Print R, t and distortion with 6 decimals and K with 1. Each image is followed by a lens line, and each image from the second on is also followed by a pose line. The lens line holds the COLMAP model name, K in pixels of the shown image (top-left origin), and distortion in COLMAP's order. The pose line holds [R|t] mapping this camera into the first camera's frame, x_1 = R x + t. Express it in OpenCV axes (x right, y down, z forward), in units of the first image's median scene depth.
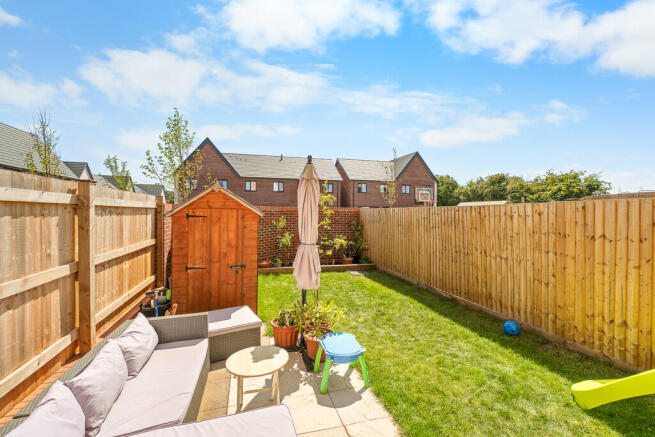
lens RADIAL K [[279.4, 0, 326.7], [0, 279.4, 209.9], [0, 0, 1]] dist [-0.000174, 0.000012]
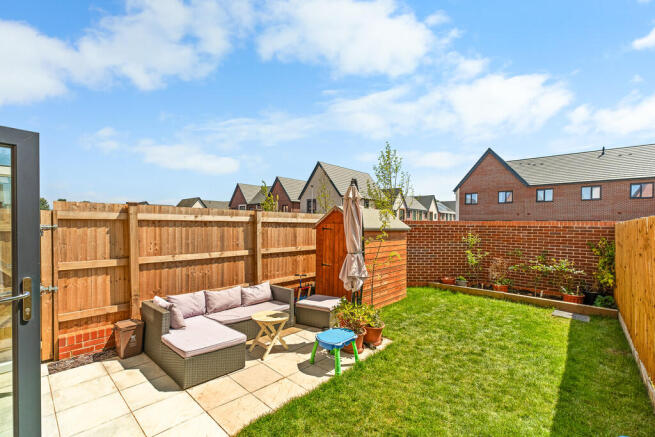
lens RADIAL K [[284.4, 0, 328.4], [0, 284.4, 225.8], [0, 0, 1]] dist [-0.001559, -0.000129]
pose [[0.529985, 0.002508, -0.848003, 0.890136], [0.000467, 0.999995, 0.003249, 0.003070], [0.848007, -0.002118, 0.529981, 0.272227]]
